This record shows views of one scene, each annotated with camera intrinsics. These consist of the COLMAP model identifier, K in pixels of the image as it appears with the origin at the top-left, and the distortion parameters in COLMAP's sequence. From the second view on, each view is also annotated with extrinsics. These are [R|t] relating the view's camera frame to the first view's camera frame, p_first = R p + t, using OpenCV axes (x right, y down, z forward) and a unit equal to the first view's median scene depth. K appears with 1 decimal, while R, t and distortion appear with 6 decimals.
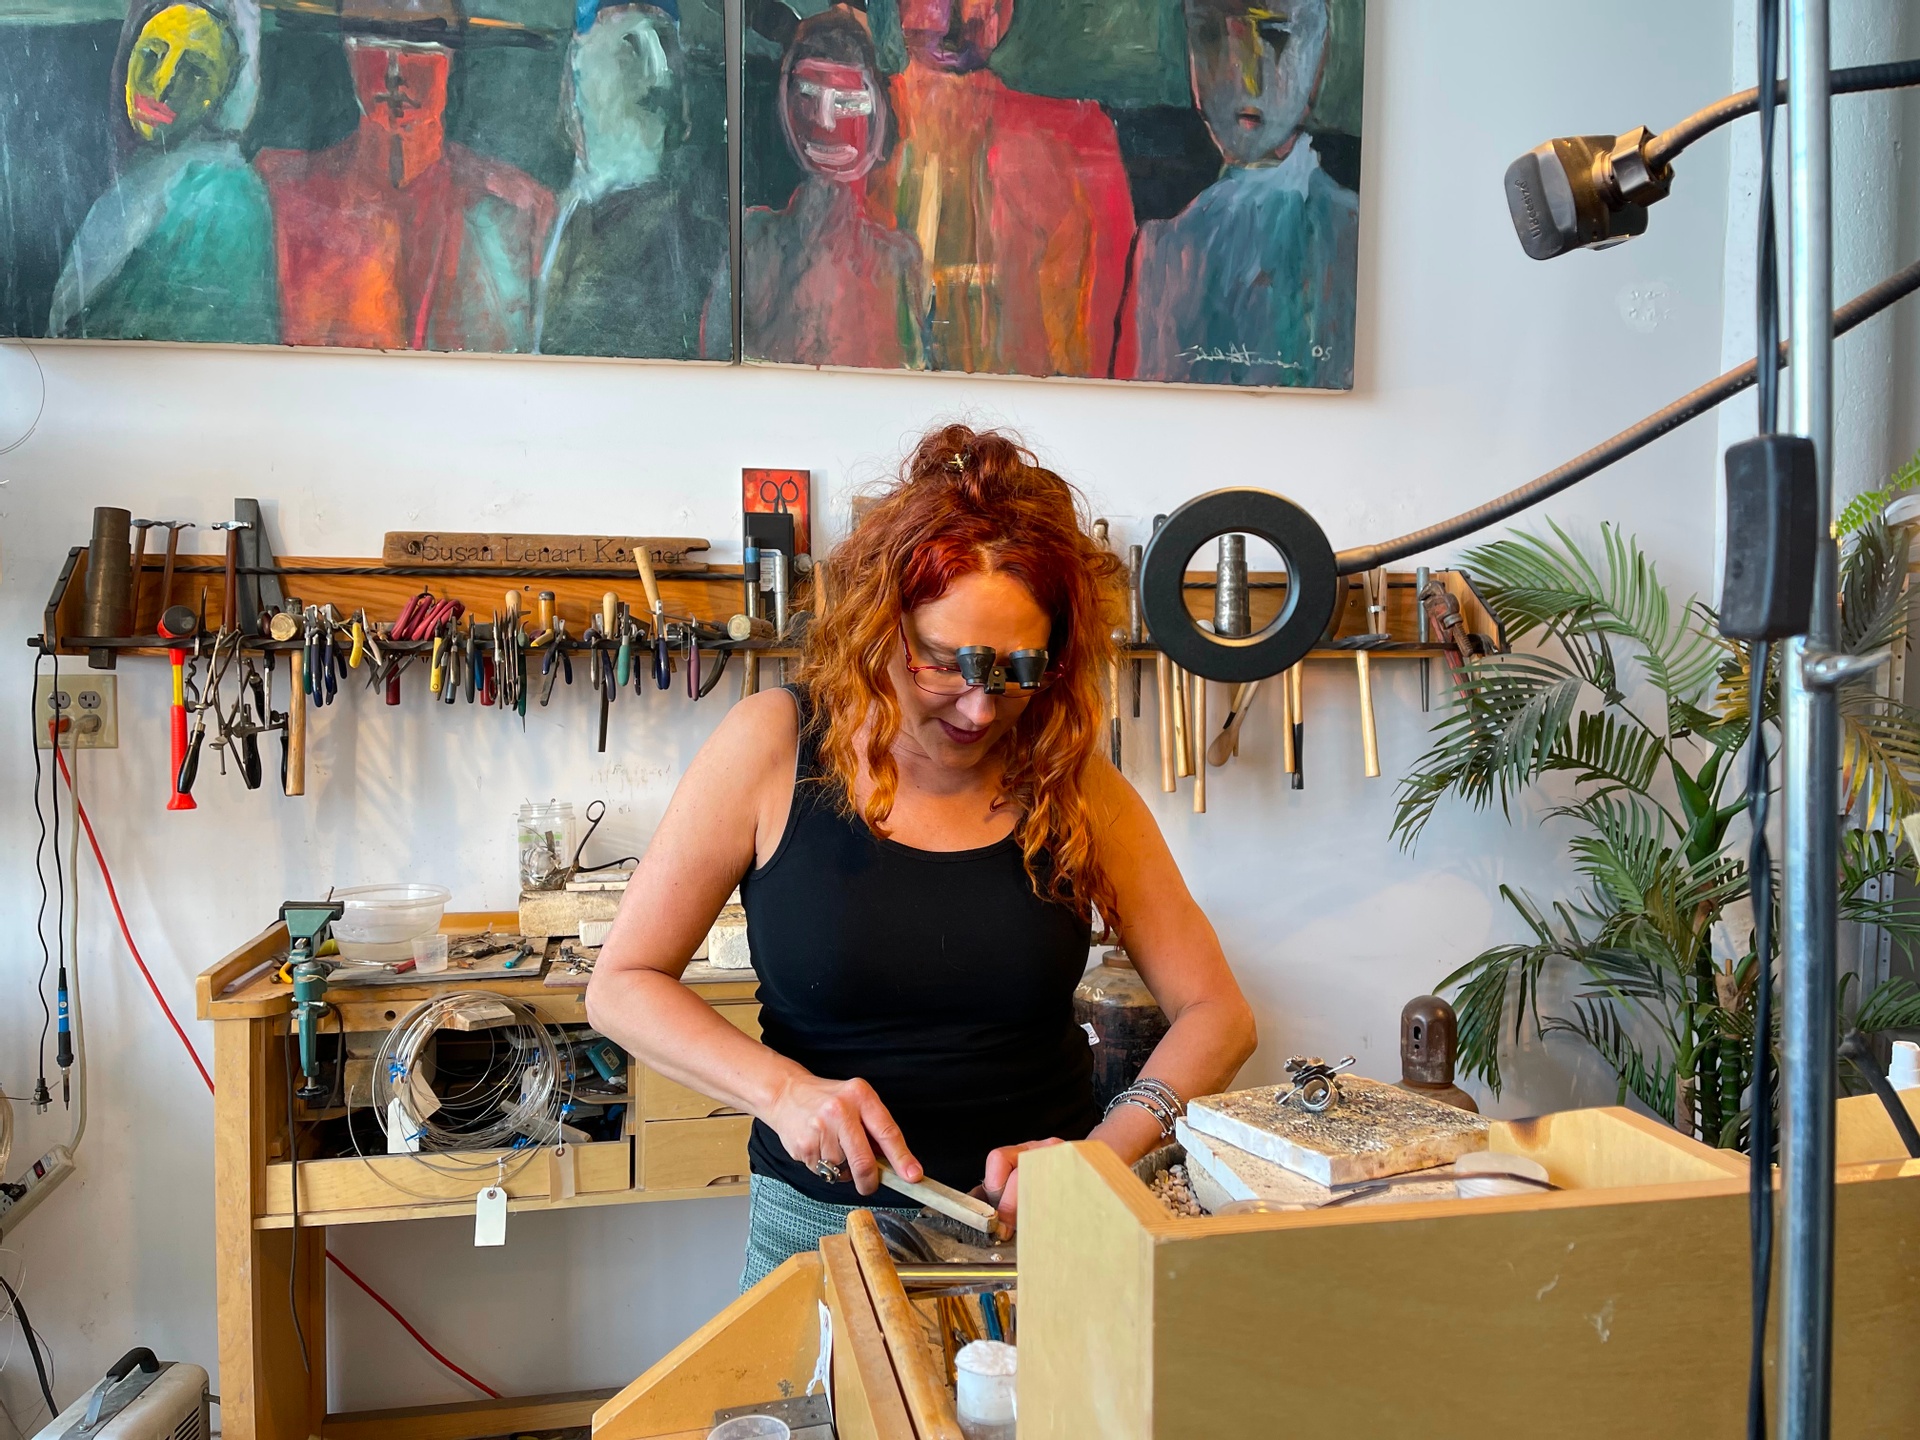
lens RADIAL K [[1449.7, 0, 965.4], [0, 1449.7, 721.3], [0, 0, 1]] dist [0.008683, -0.037195]
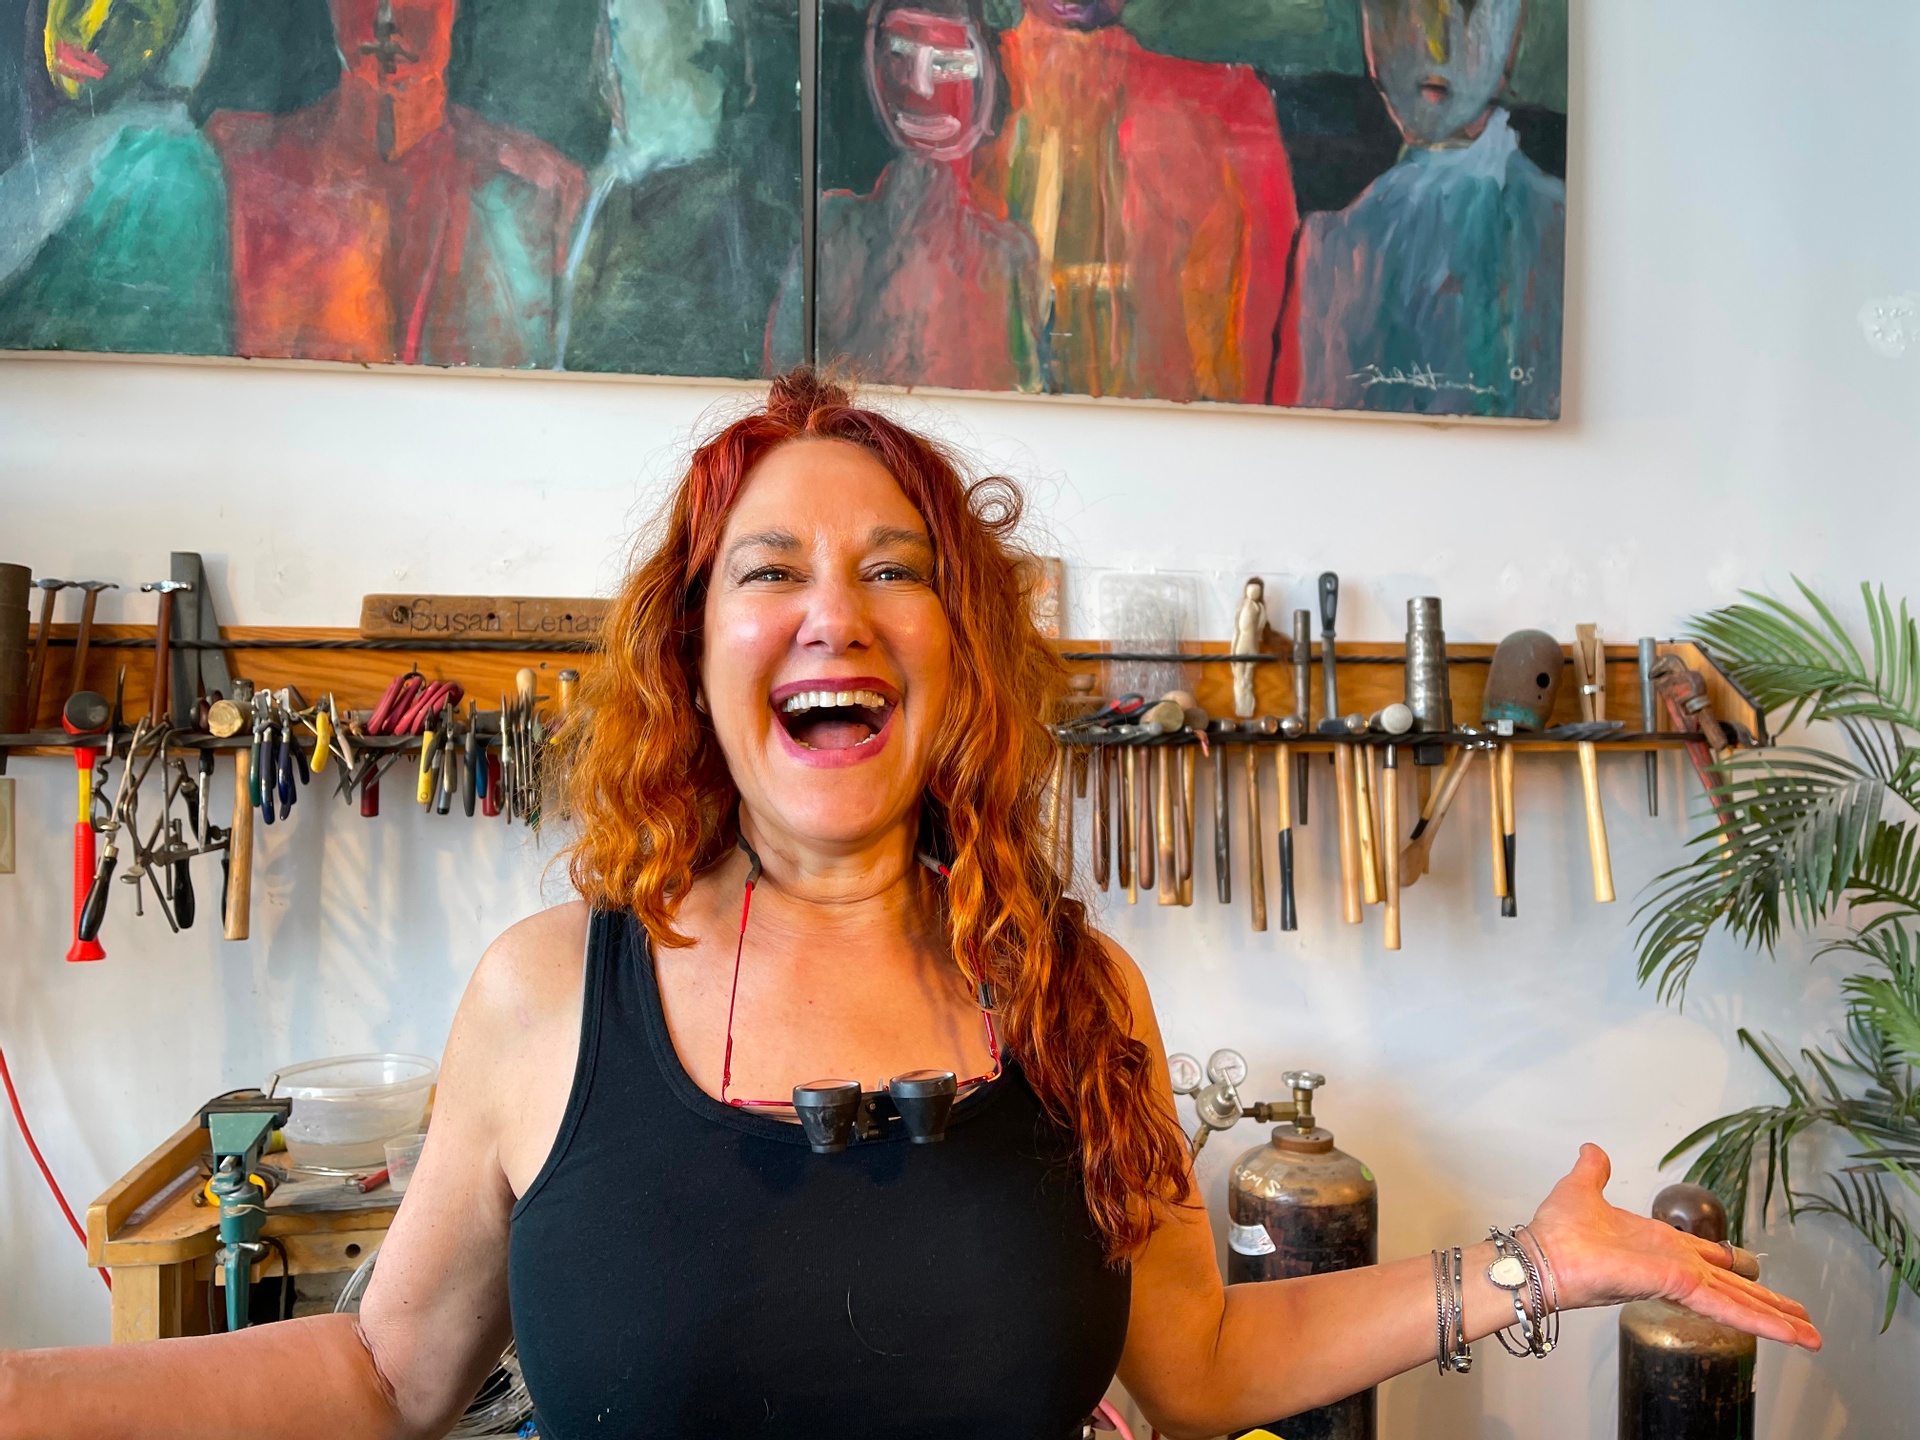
lens RADIAL K [[1449.7, 0, 958.3], [0, 1449.7, 718.5], [0, 0, 1]] dist [0.008683, -0.037195]
pose [[0.999985, -0.000532, -0.005424, -0.072512], [0.000280, 0.998918, -0.046514, -0.026428], [0.005443, 0.046512, 0.998903, 0.215511]]
